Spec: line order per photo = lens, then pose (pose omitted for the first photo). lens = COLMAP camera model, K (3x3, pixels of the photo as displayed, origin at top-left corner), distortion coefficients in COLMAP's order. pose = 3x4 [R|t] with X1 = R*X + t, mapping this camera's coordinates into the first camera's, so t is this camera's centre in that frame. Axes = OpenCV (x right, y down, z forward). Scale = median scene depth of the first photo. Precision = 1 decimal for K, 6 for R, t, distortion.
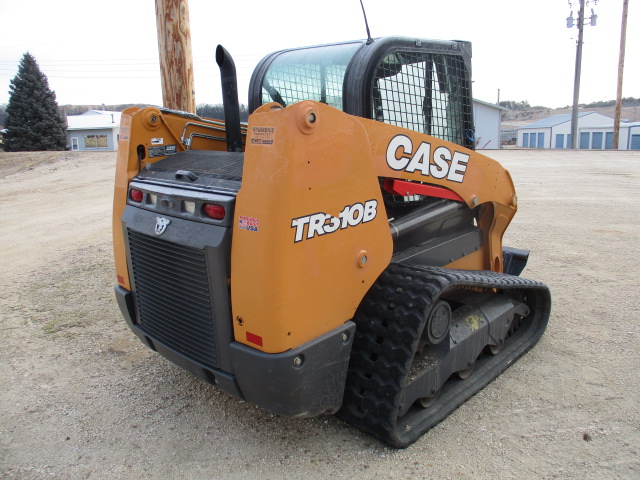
lens RADIAL K [[547.8, 0, 320.0], [0, 547.8, 240.0], [0, 0, 1]] dist [-0.018260, -0.006253]
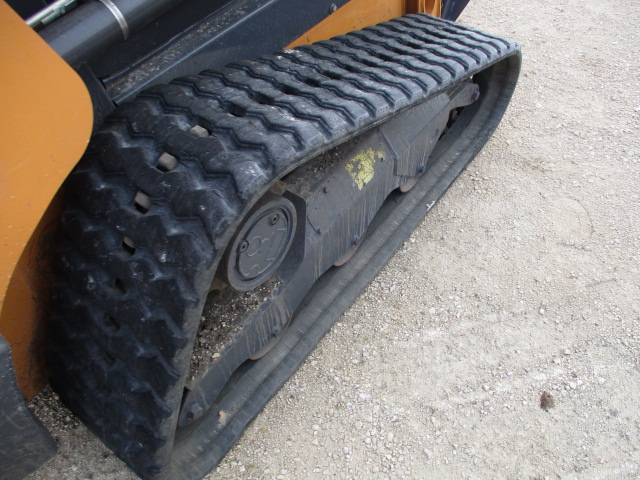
lens RADIAL K [[547.8, 0, 320.0], [0, 547.8, 240.0], [0, 0, 1]] dist [-0.018260, -0.006253]
pose [[0.993477, -0.092659, 0.066465, 0.216056], [0.037263, 0.814664, 0.578735, -0.090099], [-0.107771, -0.572483, 0.812803, 0.600807]]
